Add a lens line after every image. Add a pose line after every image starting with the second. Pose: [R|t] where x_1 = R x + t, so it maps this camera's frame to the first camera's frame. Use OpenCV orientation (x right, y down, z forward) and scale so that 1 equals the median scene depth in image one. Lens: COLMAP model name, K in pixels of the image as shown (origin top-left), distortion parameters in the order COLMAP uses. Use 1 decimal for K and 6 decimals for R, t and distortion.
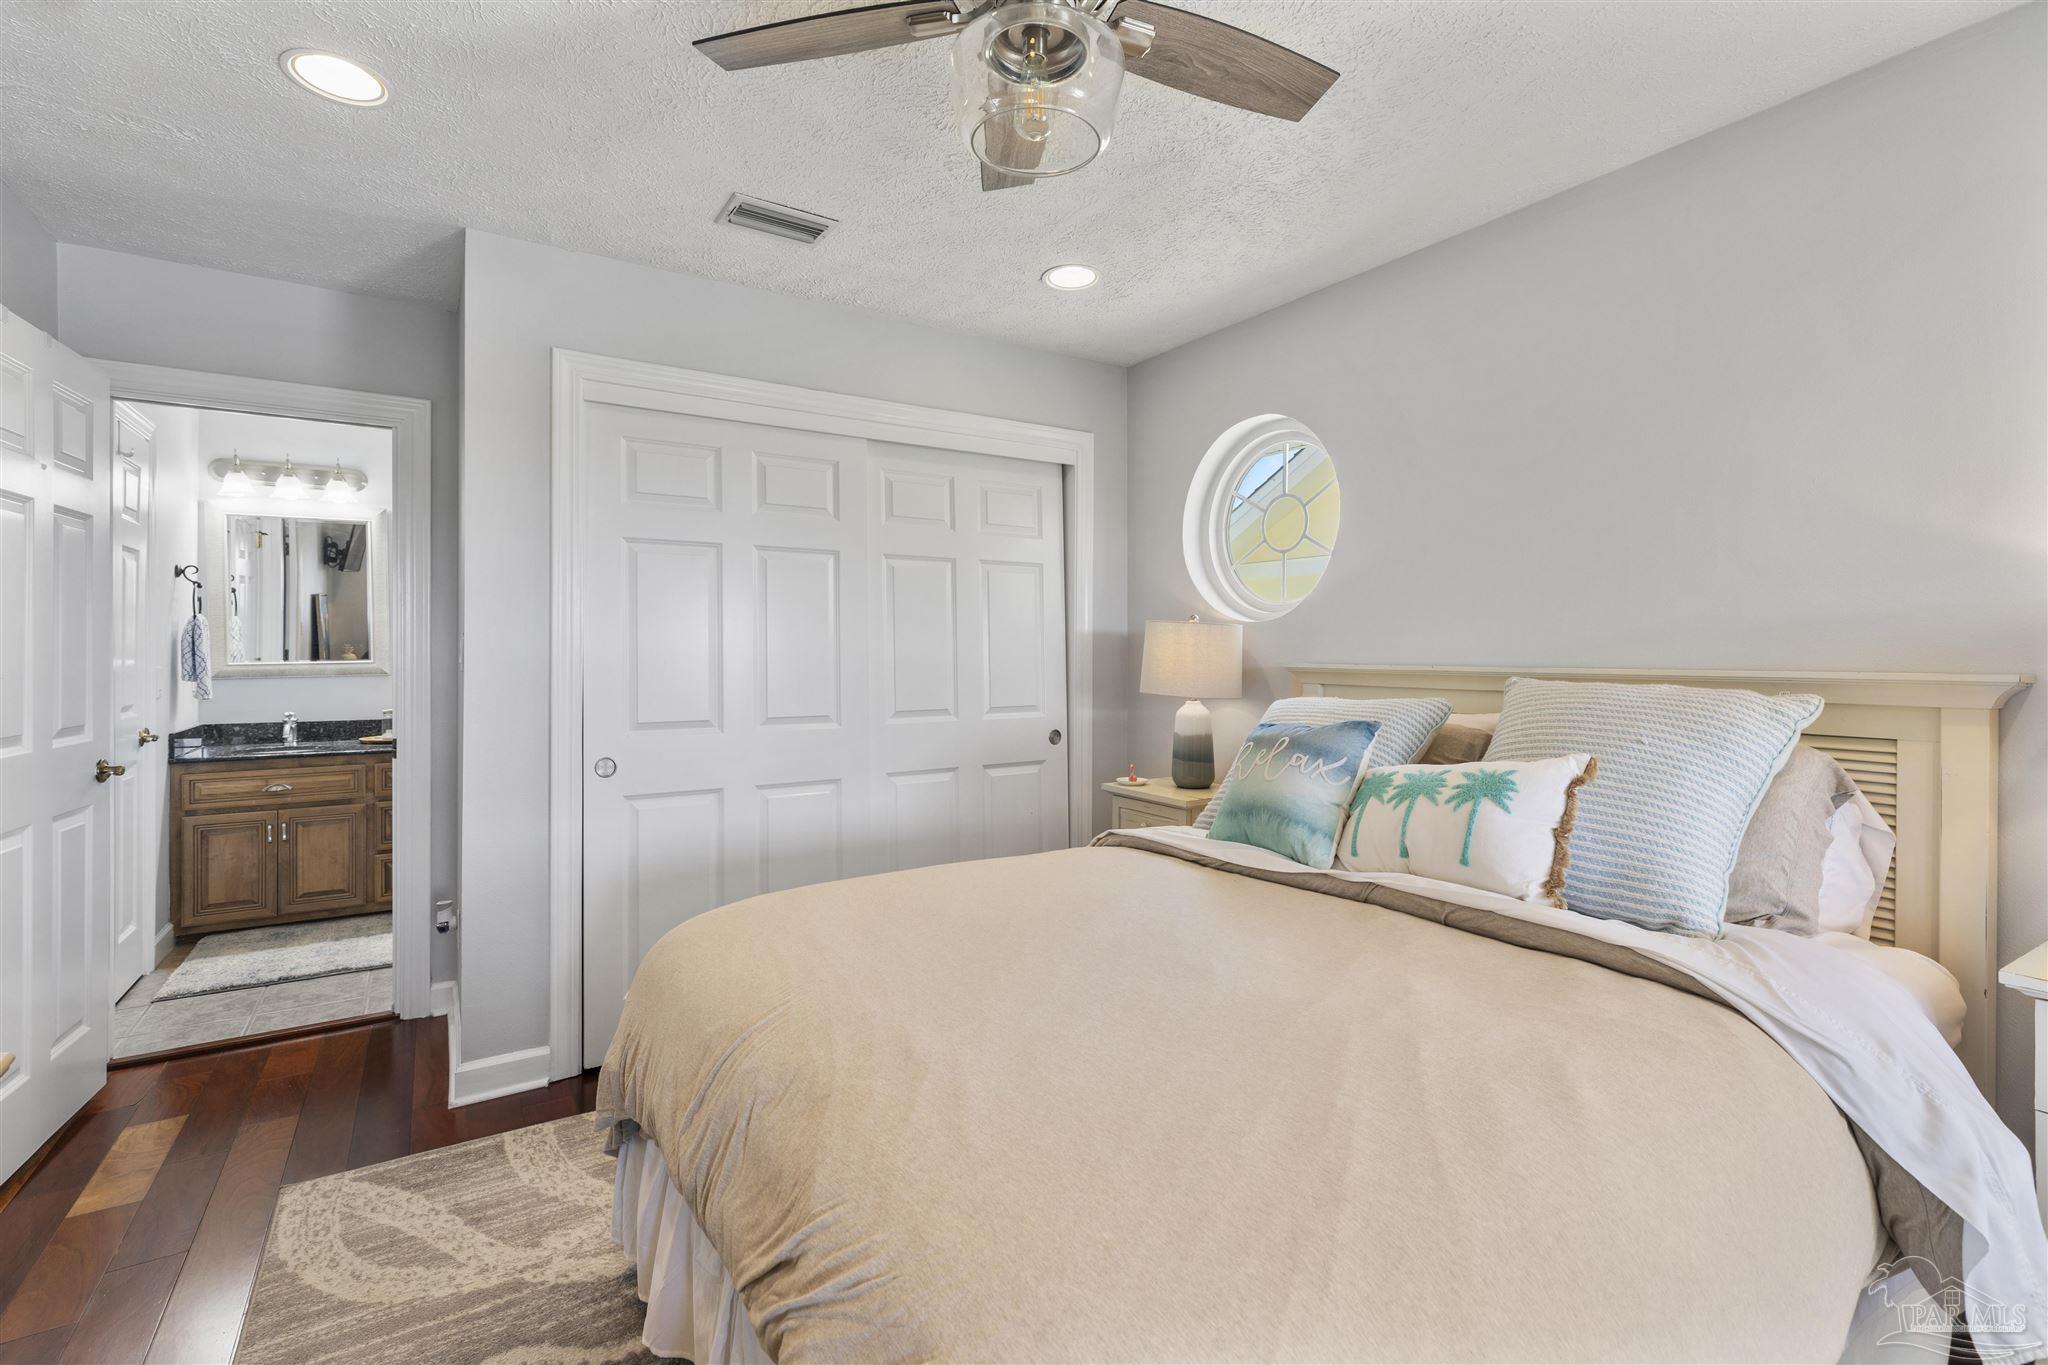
lens RADIAL K [[927.9, 0, 1023.5], [0, 927.9, 673.5], [0, 0, 1]] dist [0.002061, 0.000389]
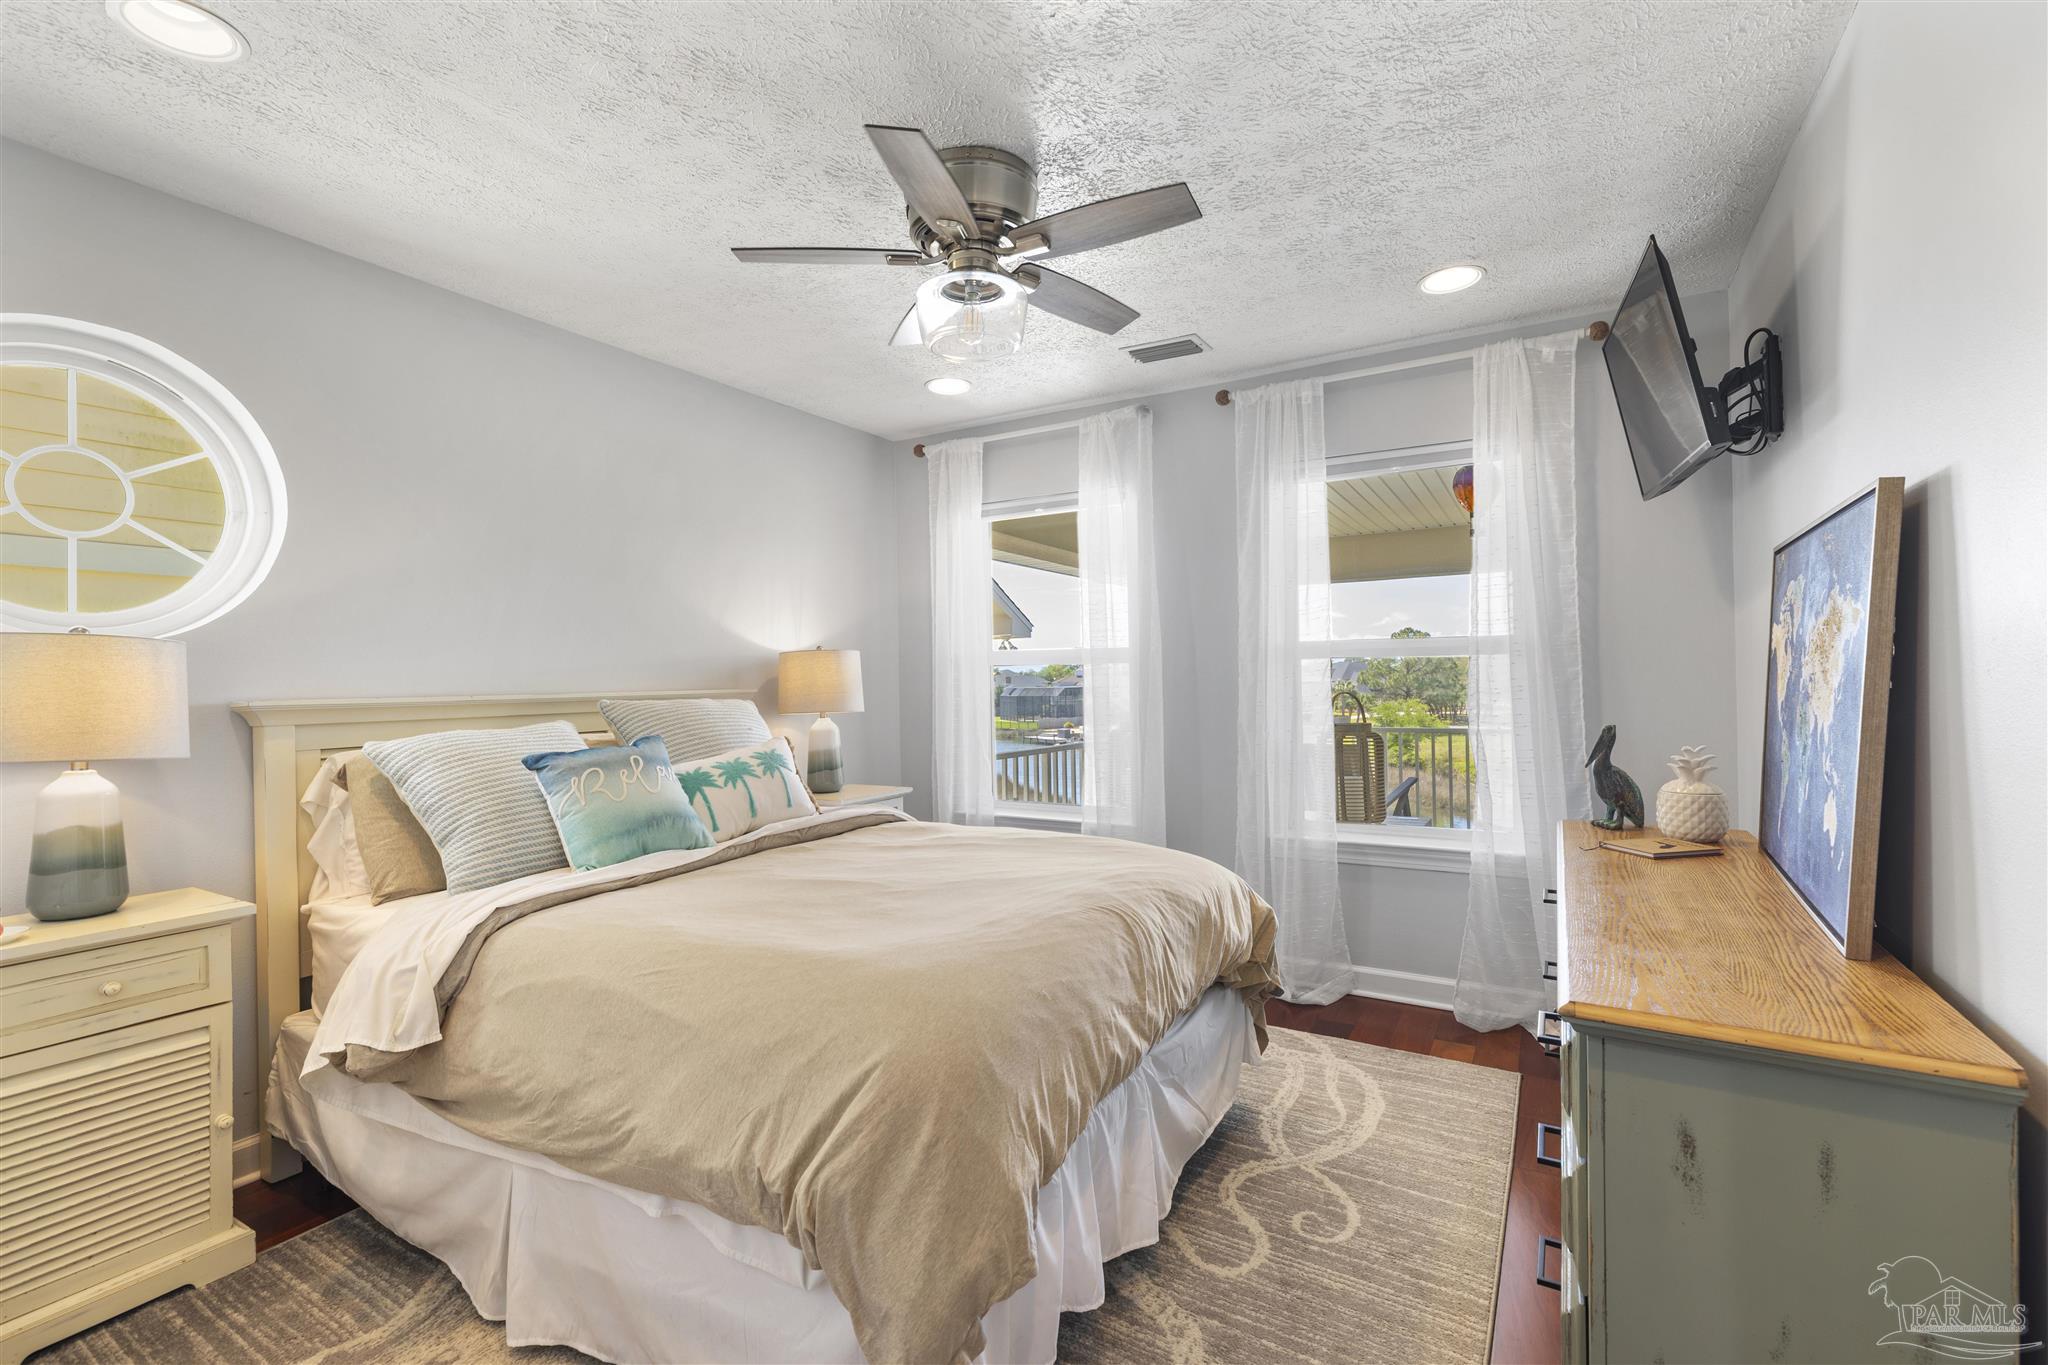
lens RADIAL K [[915.5, 0, 1024.6], [0, 915.5, 673.2], [0, 0, 1]] dist [0.001423, 0.000221]
pose [[-0.455313, 0.009046, 0.890285, -0.769893], [0.030706, 0.999513, 0.005548, -0.023015], [-0.889802, 0.029863, -0.455369, 0.871446]]
